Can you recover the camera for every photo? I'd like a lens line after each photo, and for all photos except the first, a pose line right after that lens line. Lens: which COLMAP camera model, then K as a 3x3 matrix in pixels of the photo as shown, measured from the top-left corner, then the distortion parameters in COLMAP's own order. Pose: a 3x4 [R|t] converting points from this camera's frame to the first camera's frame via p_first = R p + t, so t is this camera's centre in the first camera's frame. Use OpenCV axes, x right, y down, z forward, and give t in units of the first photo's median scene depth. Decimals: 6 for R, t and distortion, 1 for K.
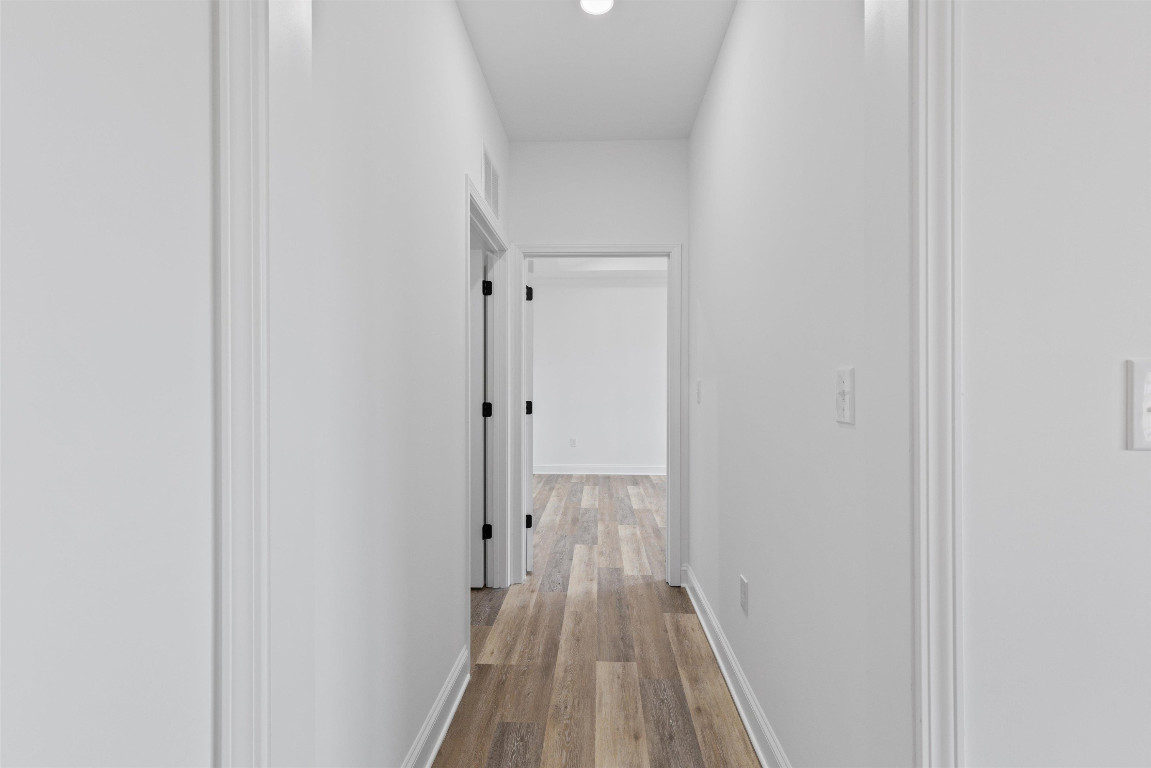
lens RADIAL K [[520.3, 0, 577.9], [0, 520.3, 385.8], [0, 0, 1]] dist [0.005142, -0.000063]
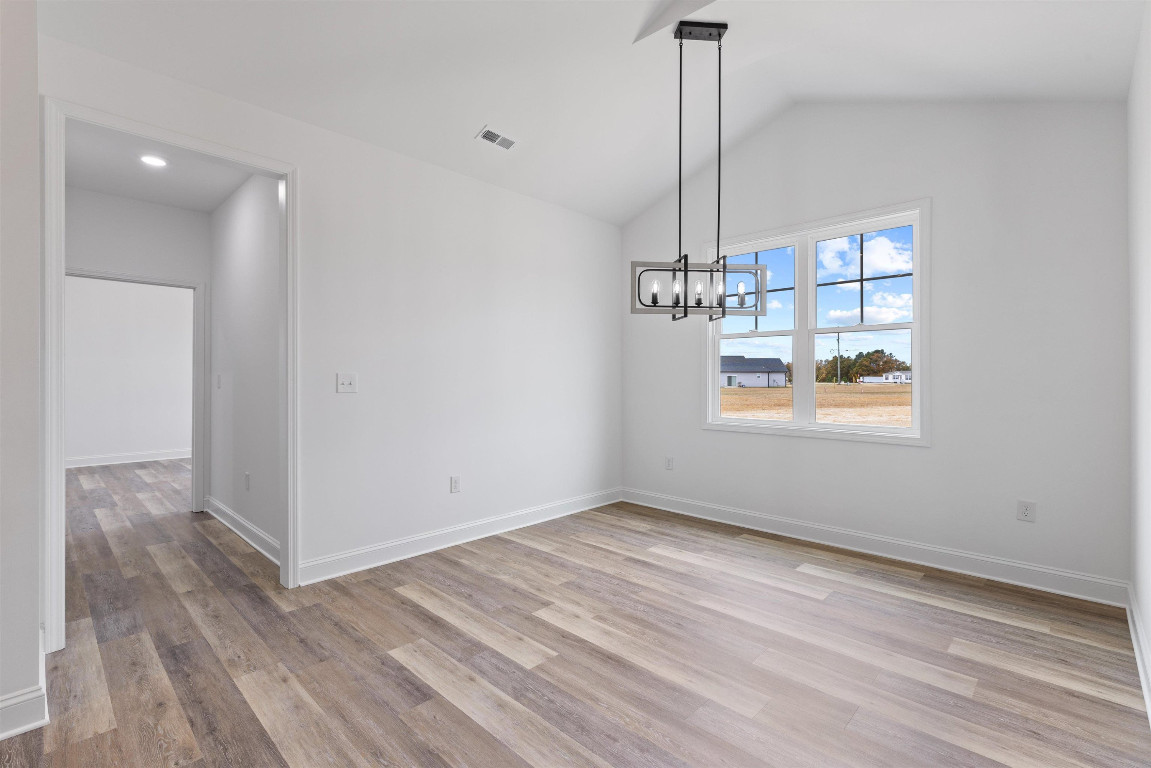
lens RADIAL K [[515.4, 0, 576.8], [0, 515.4, 382.3], [0, 0, 1]] dist [0.007857, -0.001283]
pose [[0.659732, -0.001590, 0.751500, -0.215681], [-0.005079, 0.999965, 0.006574, -0.002176], [-0.751484, -0.008154, 0.659701, -0.800291]]
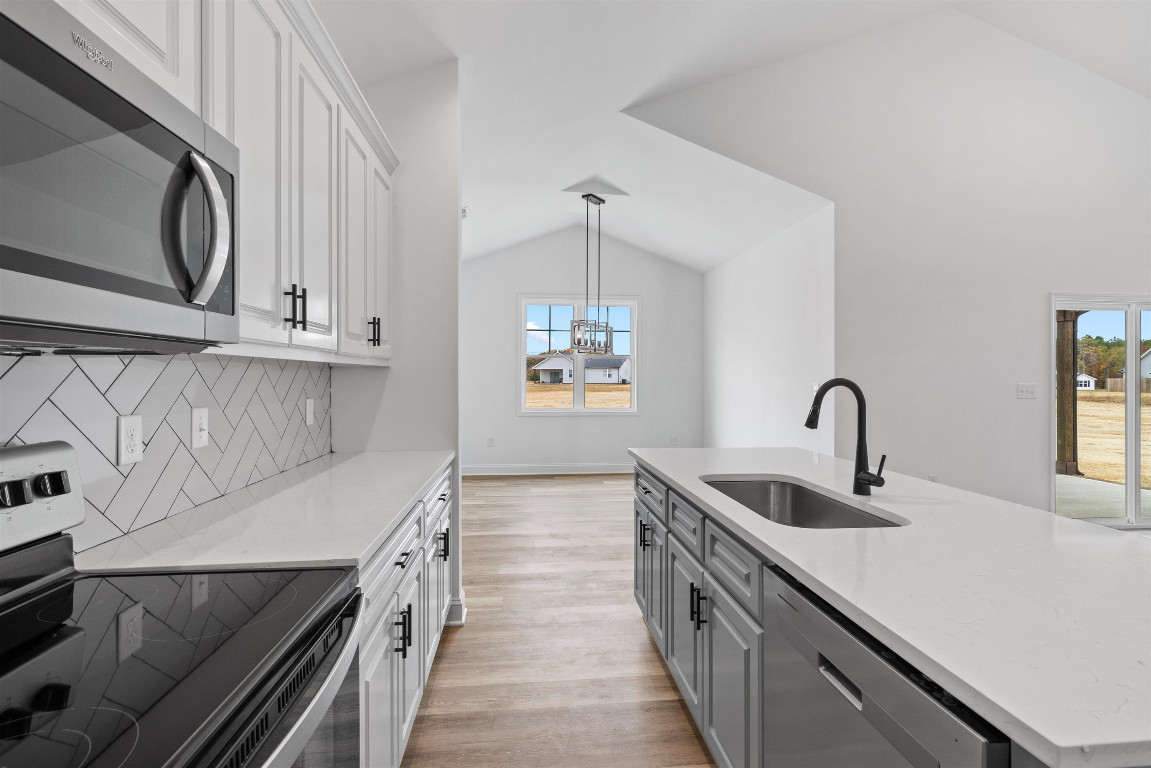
lens RADIAL K [[520.3, 0, 577.9], [0, 520.3, 385.8], [0, 0, 1]] dist [0.005142, -0.000063]
pose [[-0.146762, -0.015689, 0.989047, -1.112502], [-0.004328, 0.999875, 0.015218, -0.027673], [-0.989162, -0.002047, -0.146812, -0.032149]]
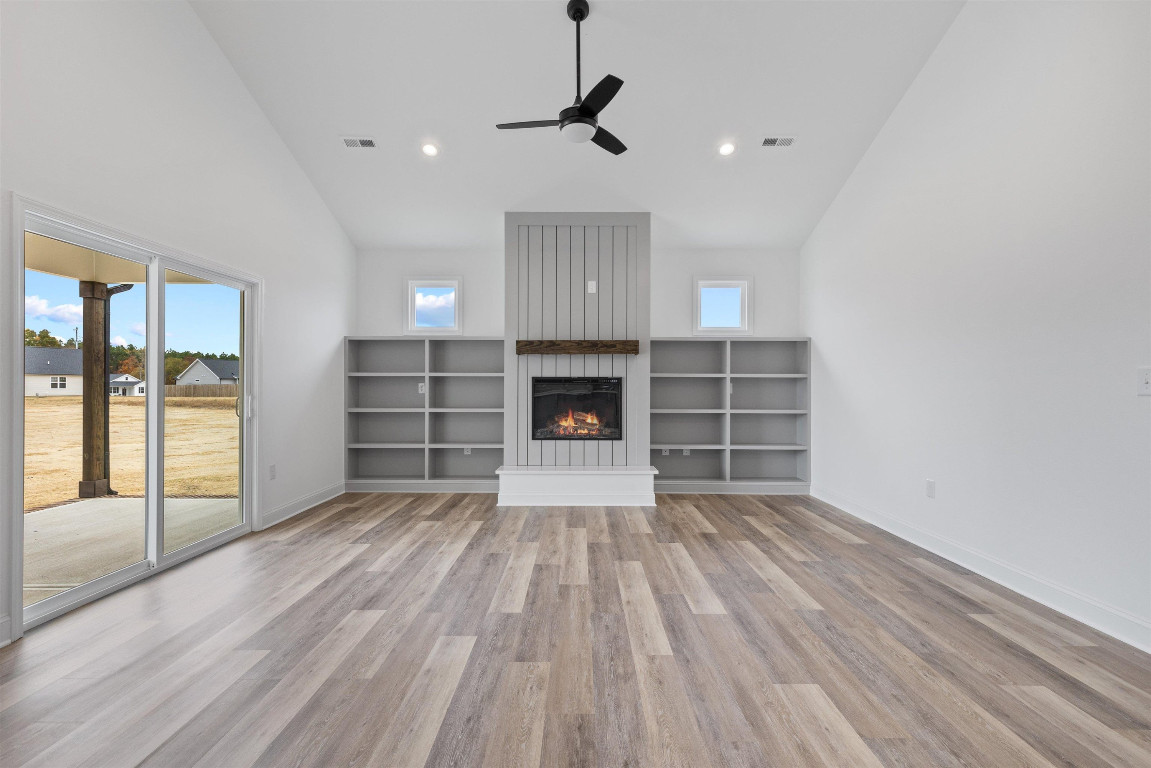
lens RADIAL K [[515.4, 0, 576.8], [0, 515.4, 382.3], [0, 0, 1]] dist [0.007857, -0.001283]
pose [[-0.999200, -0.002972, -0.039887, -0.300198], [-0.002568, 0.999945, -0.010177, 0.021970], [0.039915, -0.010066, -0.999152, -1.793530]]
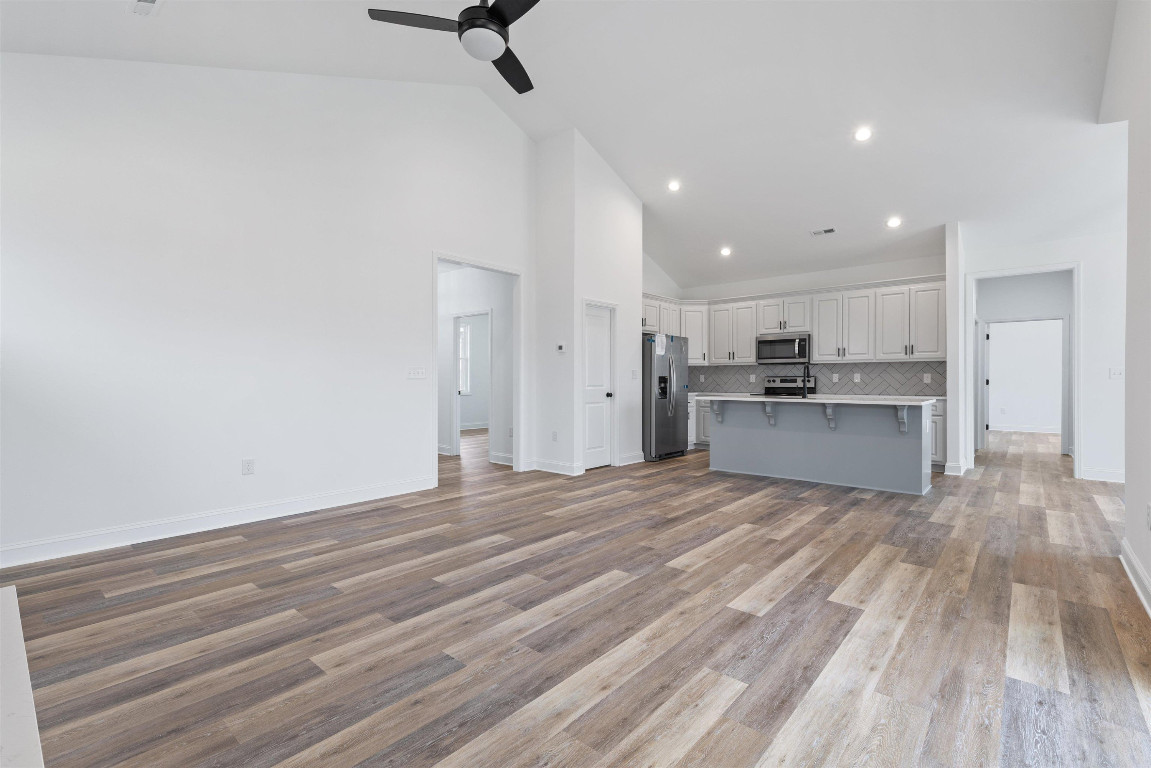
lens RADIAL K [[515.4, 0, 576.8], [0, 515.4, 382.3], [0, 0, 1]] dist [0.007857, -0.001283]
pose [[0.782369, 0.002255, -0.622811, -0.092613], [0.002166, 0.999978, 0.006341, 0.025542], [0.622812, -0.006309, 0.782346, -2.363714]]
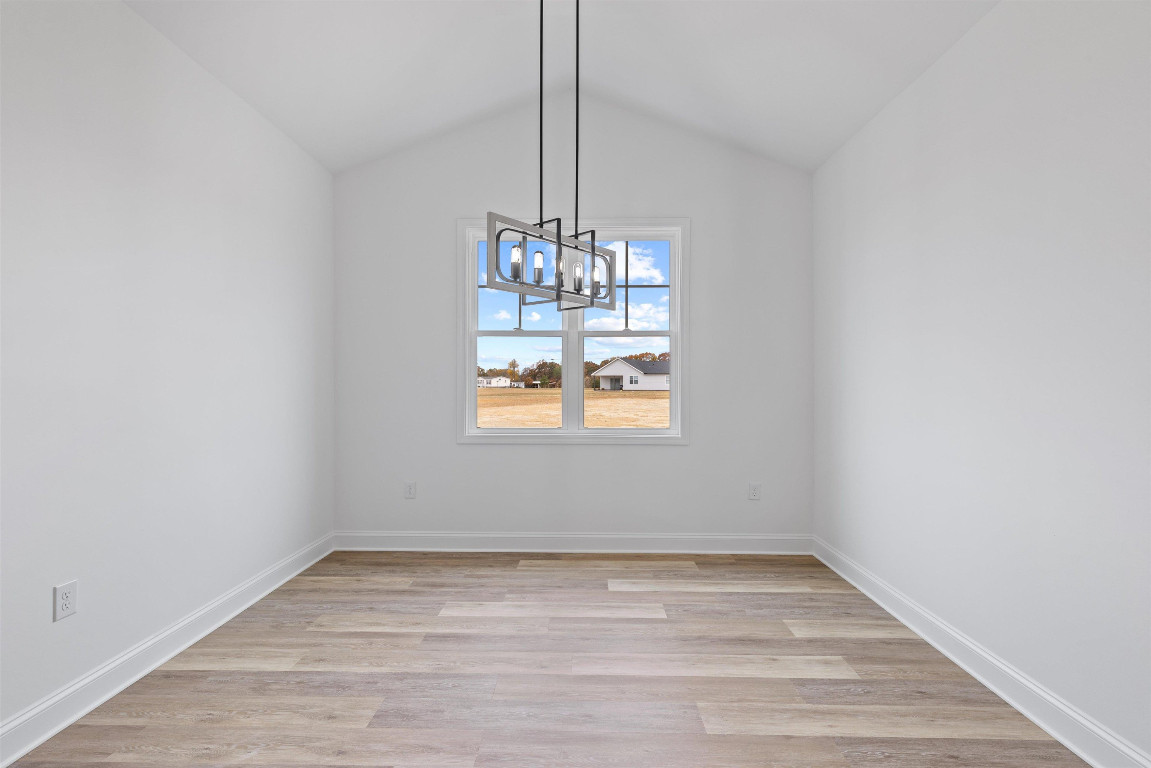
lens RADIAL K [[515.4, 0, 576.8], [0, 515.4, 382.3], [0, 0, 1]] dist [0.007857, -0.001283]
pose [[-0.022016, 0.005716, 0.999741, -0.096364], [-0.004294, 0.999974, -0.005812, 0.000982], [-0.999748, -0.004421, -0.021991, -0.353264]]
